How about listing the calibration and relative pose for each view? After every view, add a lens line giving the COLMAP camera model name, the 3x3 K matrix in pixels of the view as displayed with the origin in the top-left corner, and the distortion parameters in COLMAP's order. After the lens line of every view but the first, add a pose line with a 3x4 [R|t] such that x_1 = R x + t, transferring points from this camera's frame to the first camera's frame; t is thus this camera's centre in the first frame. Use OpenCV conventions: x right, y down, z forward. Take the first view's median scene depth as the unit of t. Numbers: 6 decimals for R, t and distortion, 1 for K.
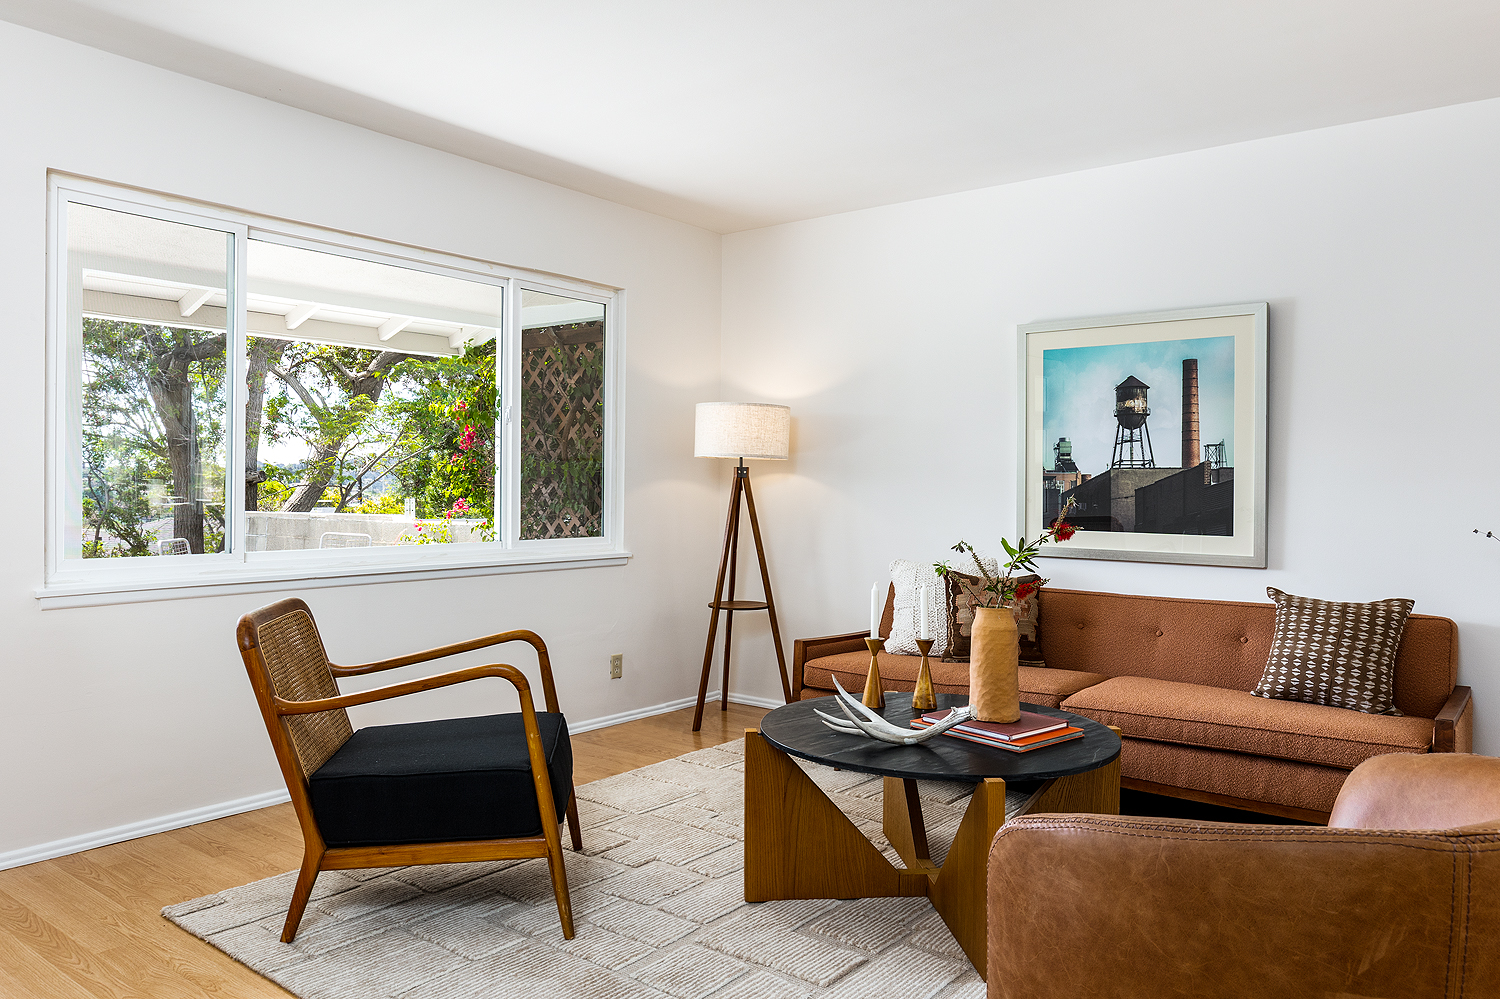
lens RADIAL K [[1044.7, 0, 750.0], [0, 1044.7, 499.5], [0, 0, 1]] dist [0.001235, 0.000305]
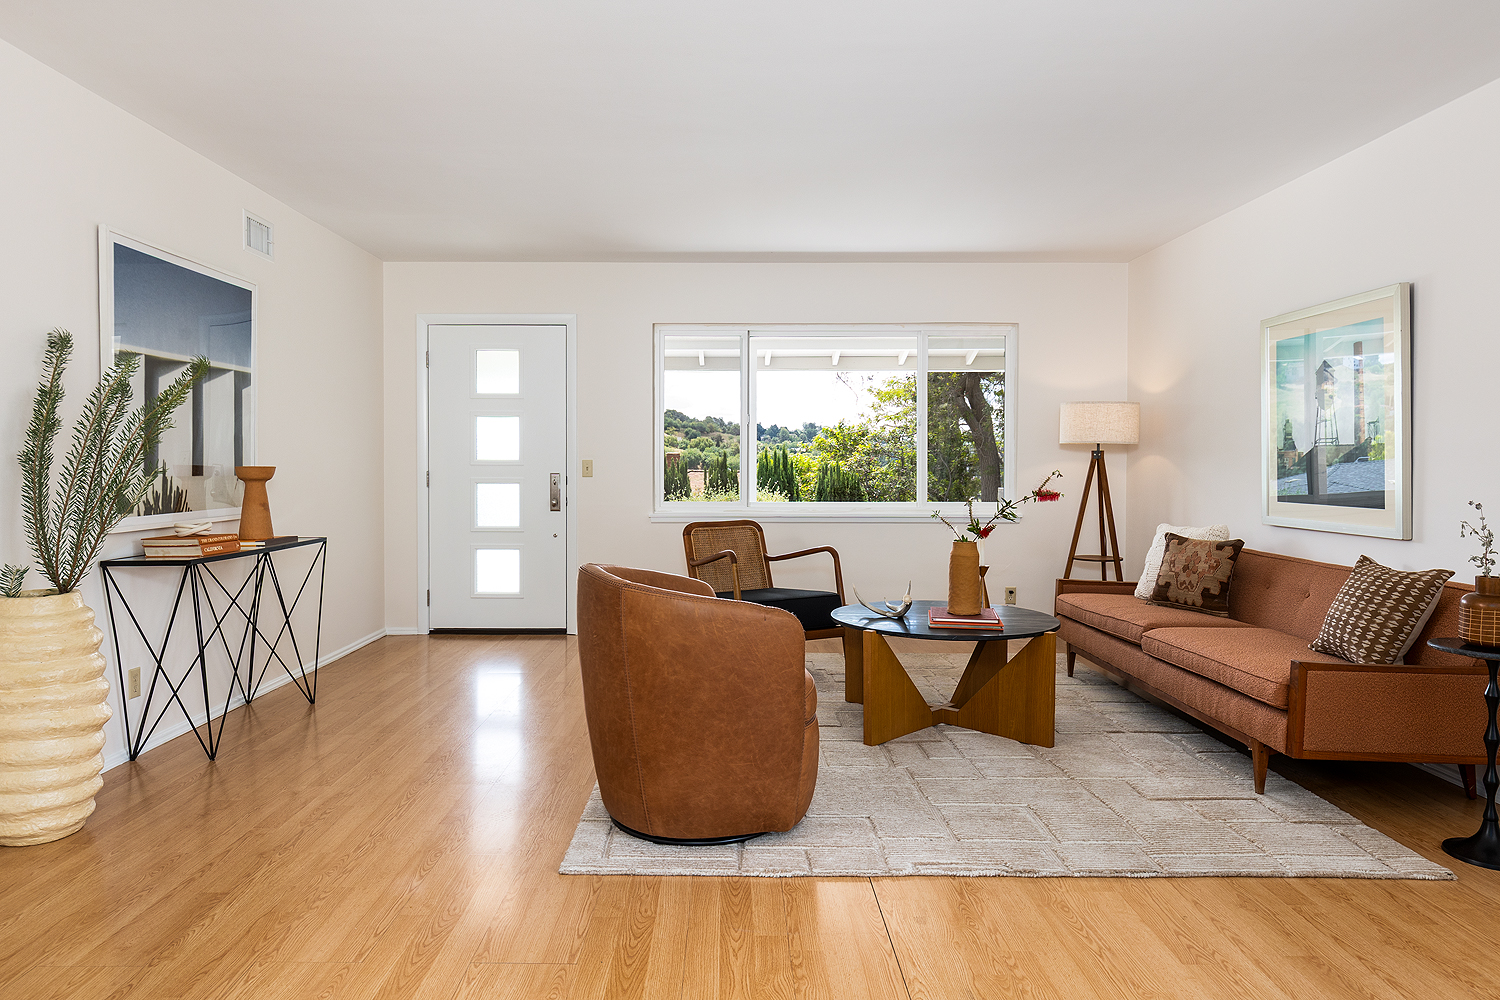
lens RADIAL K [[942.6, 0, 747.9], [0, 942.6, 473.6], [0, 0, 1]] dist [0.000227, -0.001610]
pose [[0.635805, 0.003722, -0.771841, 0.736033], [-0.016626, 0.999822, -0.008875, 0.017571], [0.771670, 0.018475, 0.635754, -0.081829]]
